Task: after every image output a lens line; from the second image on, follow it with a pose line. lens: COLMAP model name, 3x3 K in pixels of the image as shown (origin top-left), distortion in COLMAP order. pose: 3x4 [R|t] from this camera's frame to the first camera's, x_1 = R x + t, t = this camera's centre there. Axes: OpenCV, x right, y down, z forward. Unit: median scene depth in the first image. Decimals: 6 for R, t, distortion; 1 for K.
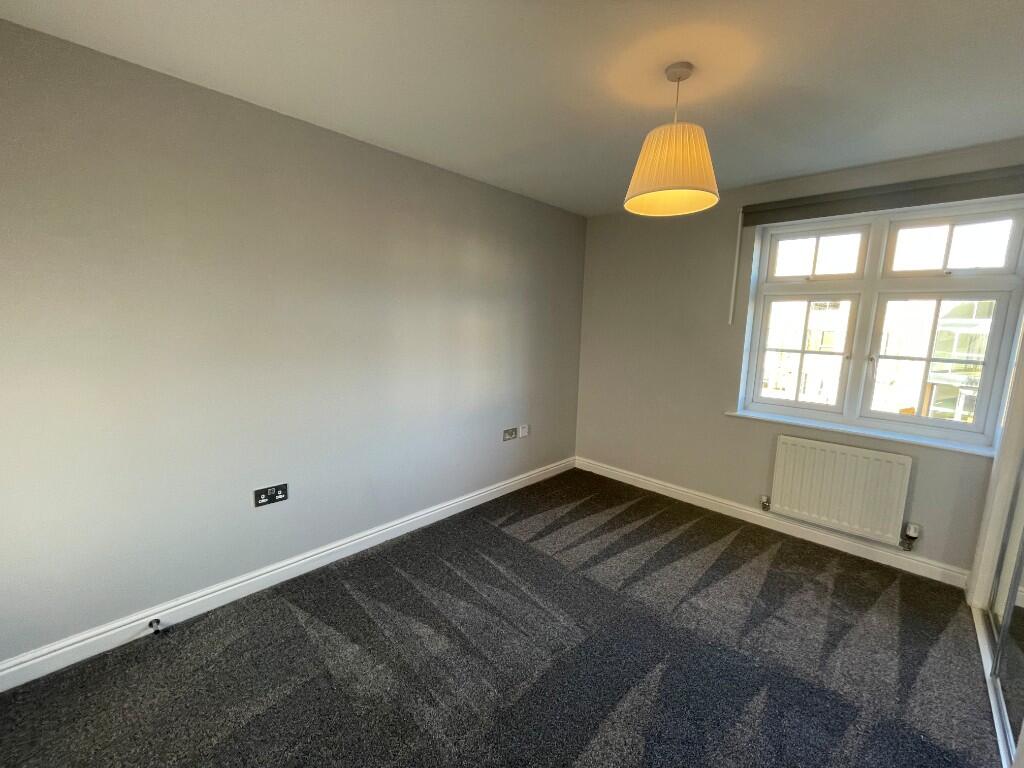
lens RADIAL K [[416.4, 0, 516.7], [0, 416.4, 384.2], [0, 0, 1]] dist [-0.001161, -0.000303]
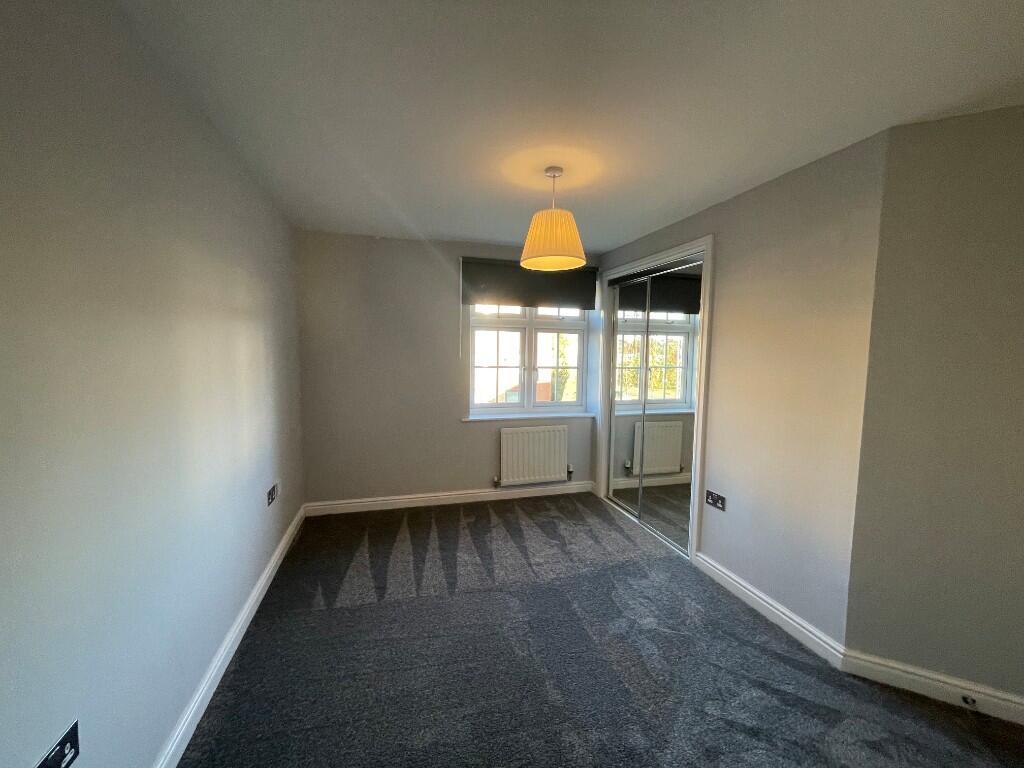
lens RADIAL K [[416.4, 0, 516.7], [0, 416.4, 384.2], [0, 0, 1]] dist [-0.001161, -0.000303]
pose [[0.499033, -0.088734, 0.862028, -0.533480], [0.127177, 0.991472, 0.028435, -0.057157], [-0.857200, 0.095440, 0.506062, 0.263559]]
